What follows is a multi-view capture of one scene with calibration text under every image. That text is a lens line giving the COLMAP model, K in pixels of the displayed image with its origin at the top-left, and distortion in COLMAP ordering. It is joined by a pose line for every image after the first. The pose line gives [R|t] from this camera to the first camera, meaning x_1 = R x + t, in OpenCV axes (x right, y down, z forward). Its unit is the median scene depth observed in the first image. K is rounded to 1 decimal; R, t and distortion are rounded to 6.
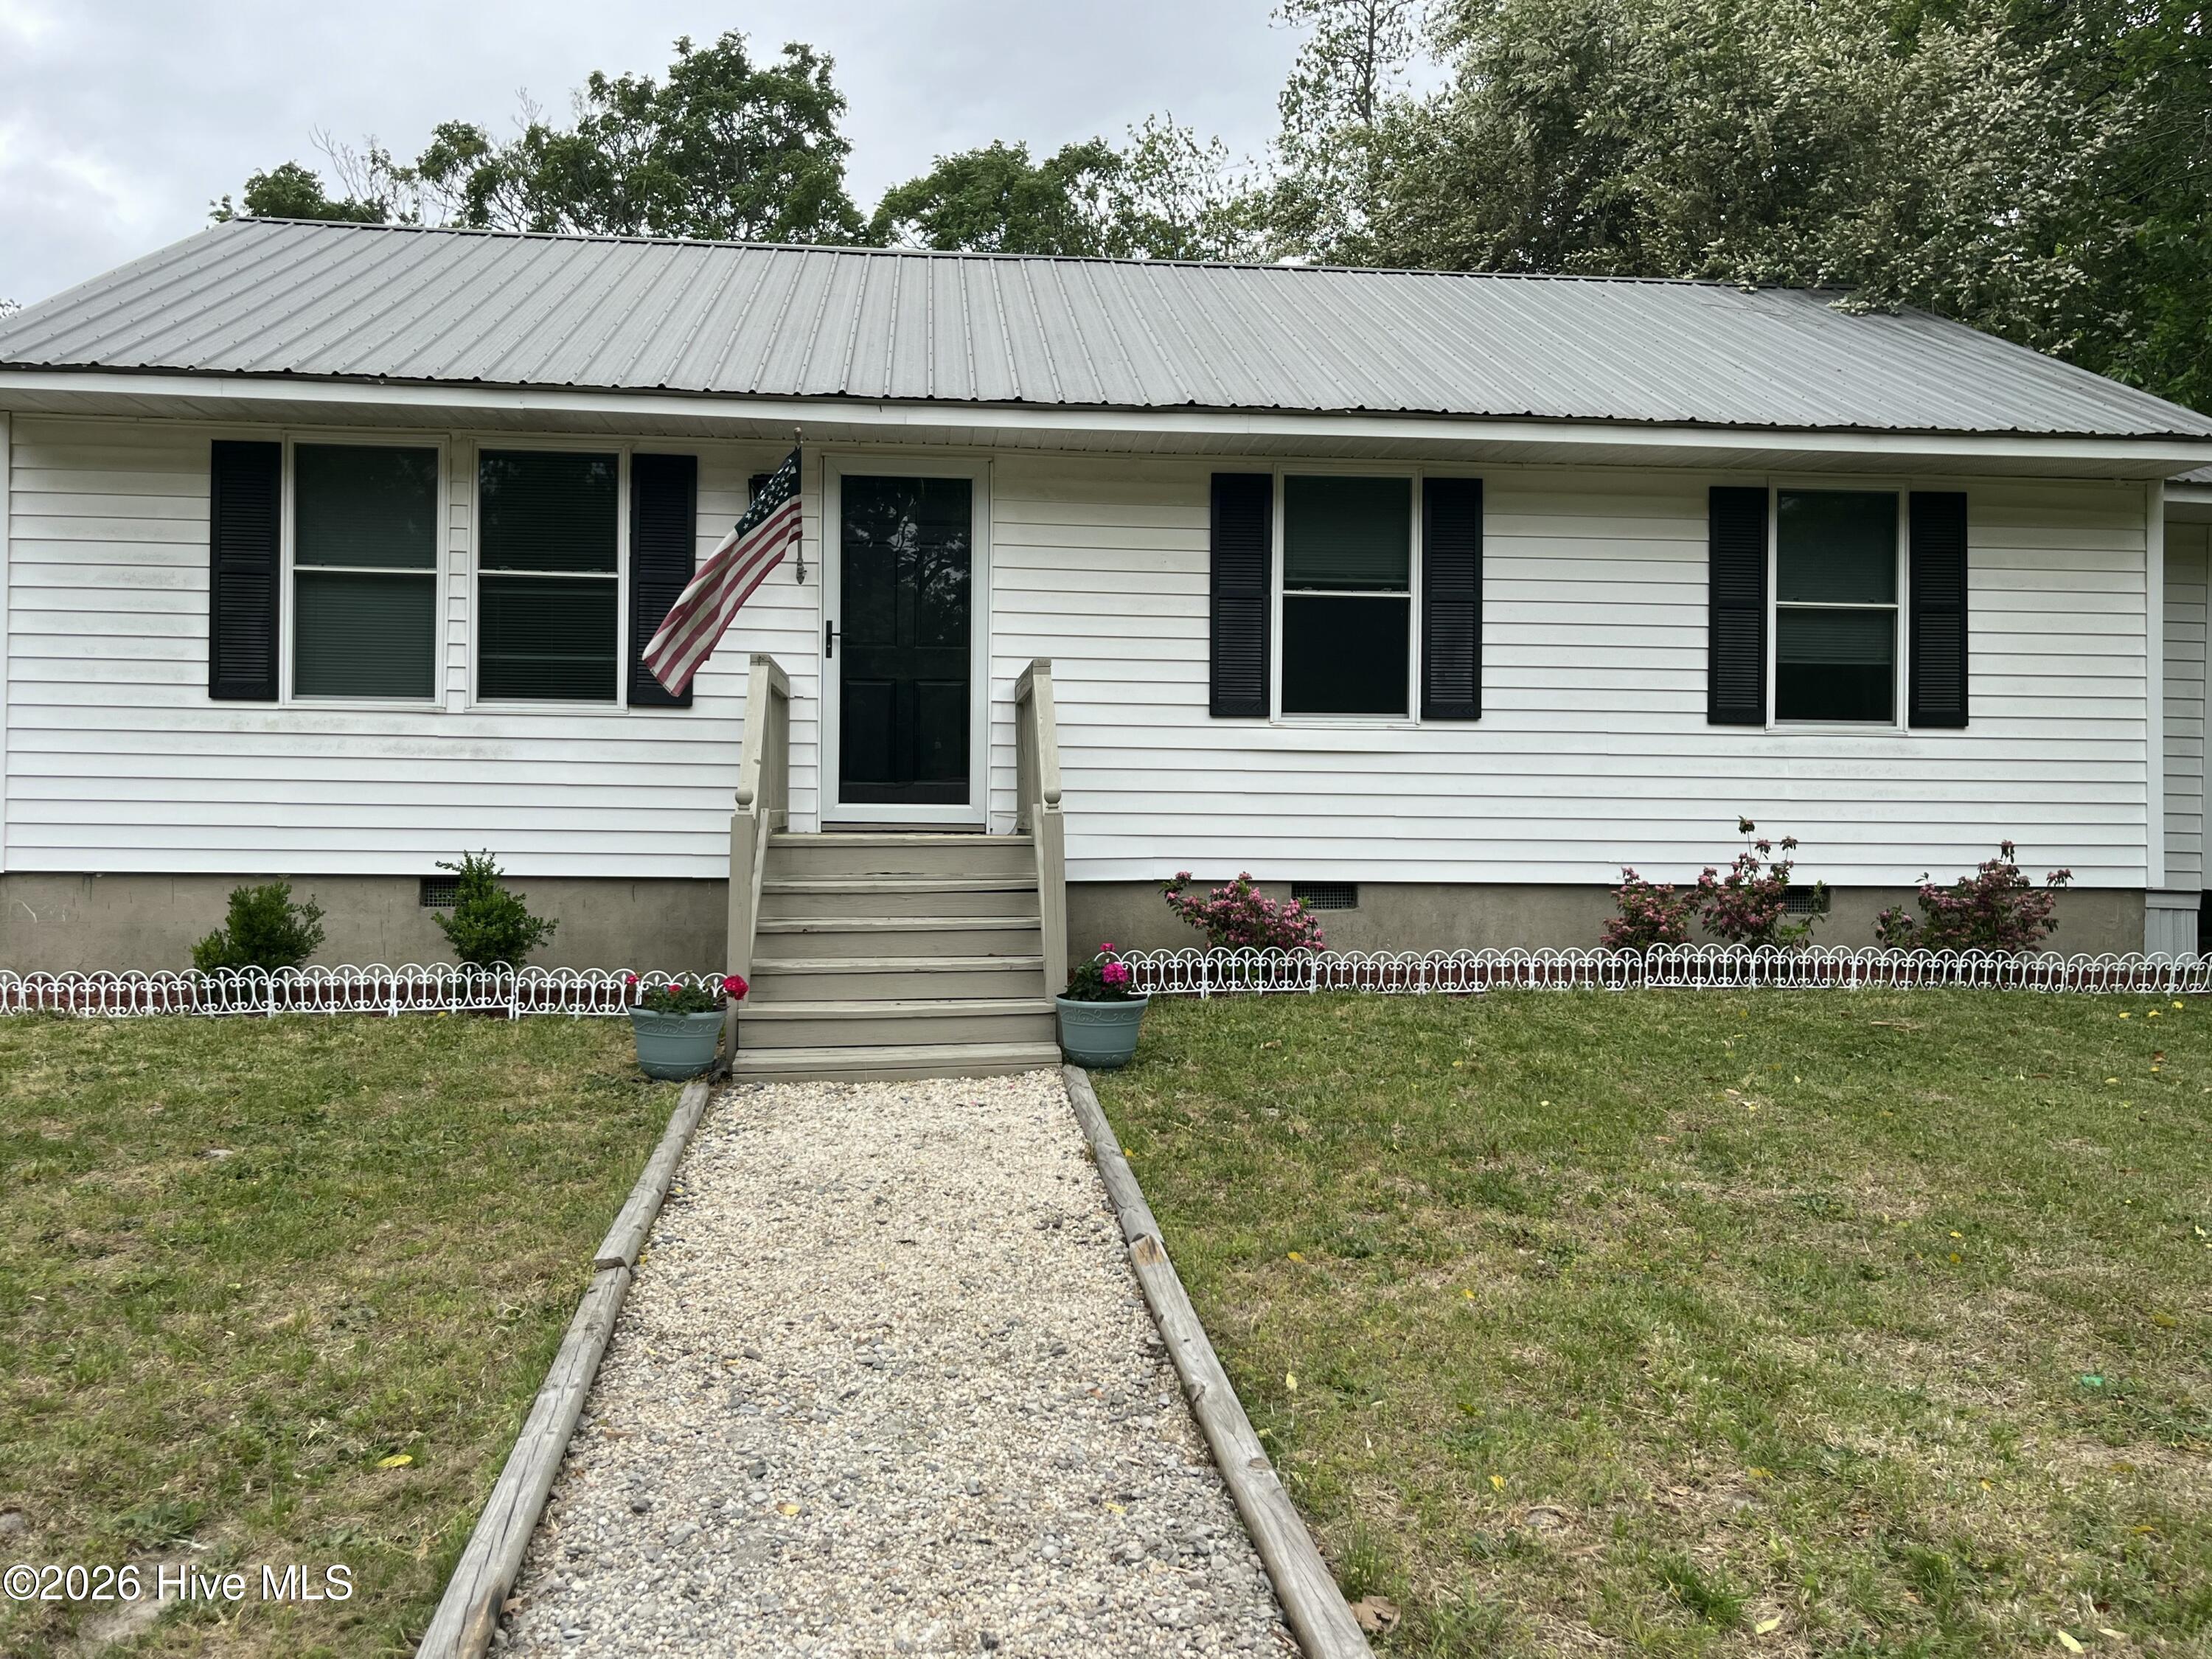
lens RADIAL K [[1789.7, 0, 1095.3], [0, 1789.7, 830.1], [0, 0, 1]] dist [0.040414, -0.004524]
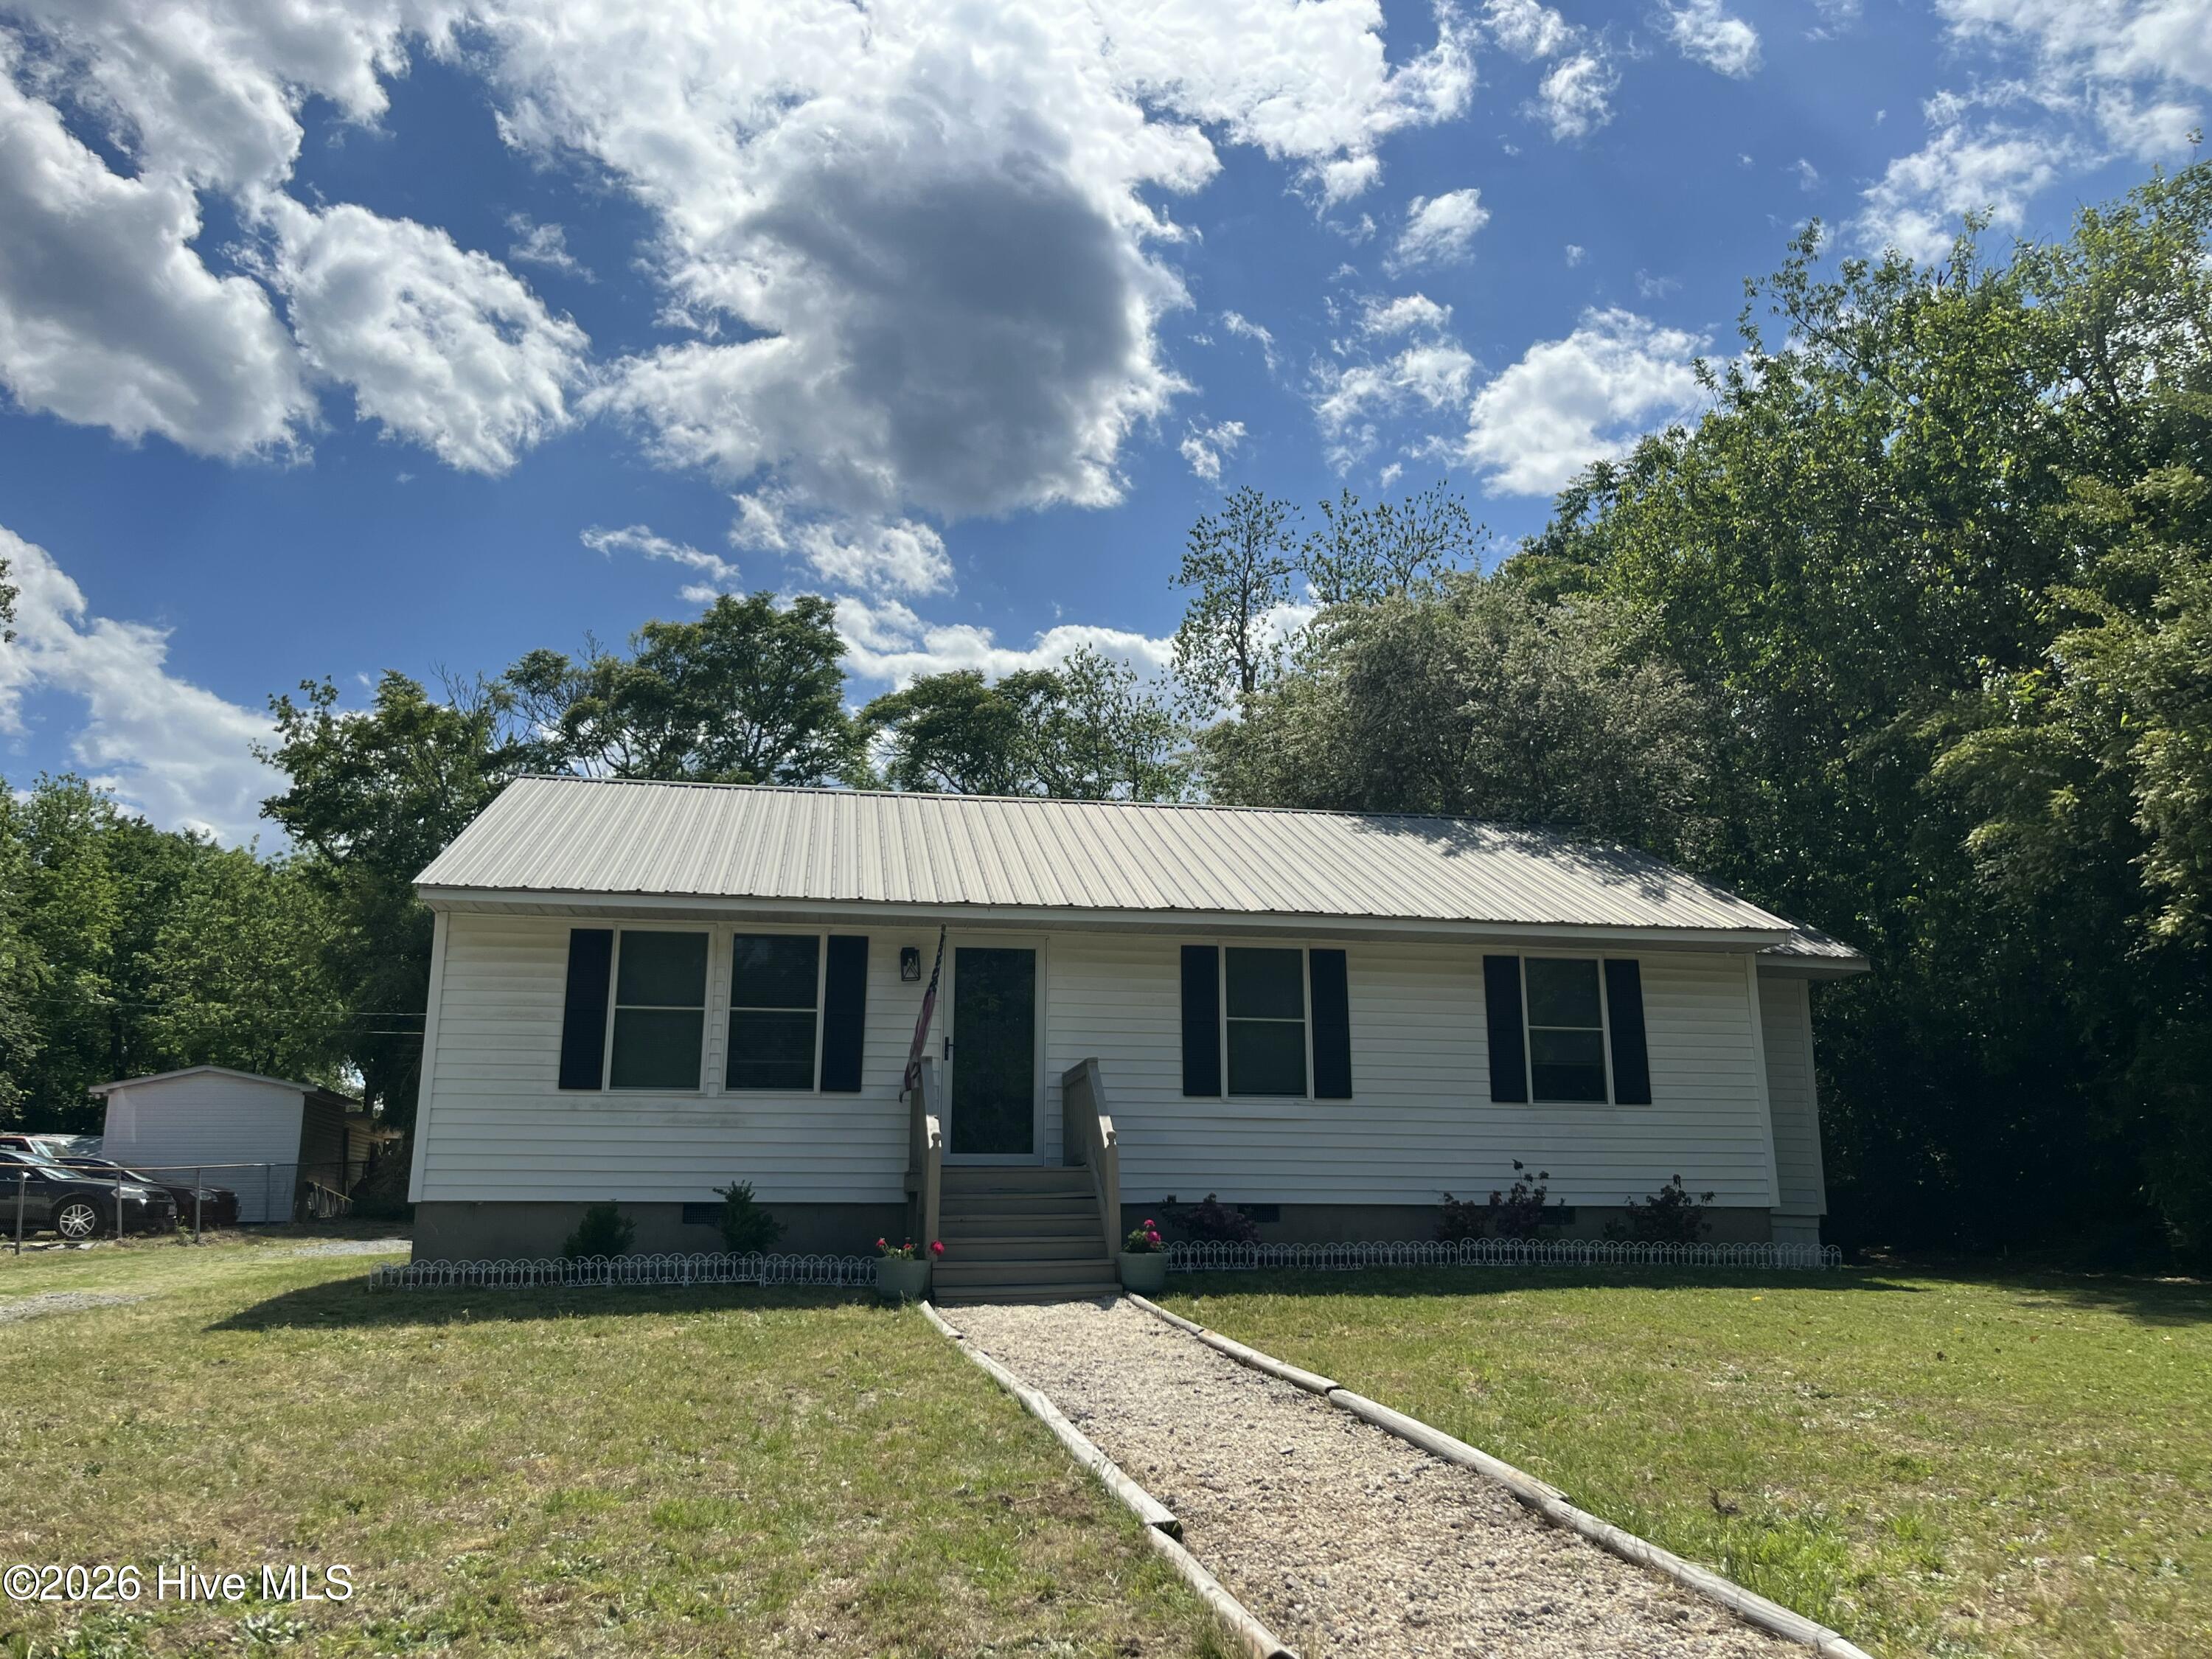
lens RADIAL K [[1686.0, 0, 1113.2], [0, 1686.0, 831.1], [0, 0, 1]] dist [0.028735, -0.000749]
pose [[0.997321, 0.007259, 0.072795, -0.112656], [0.010452, 0.970716, -0.240002, 0.067858], [-0.072405, 0.240120, 0.968039, -0.517725]]
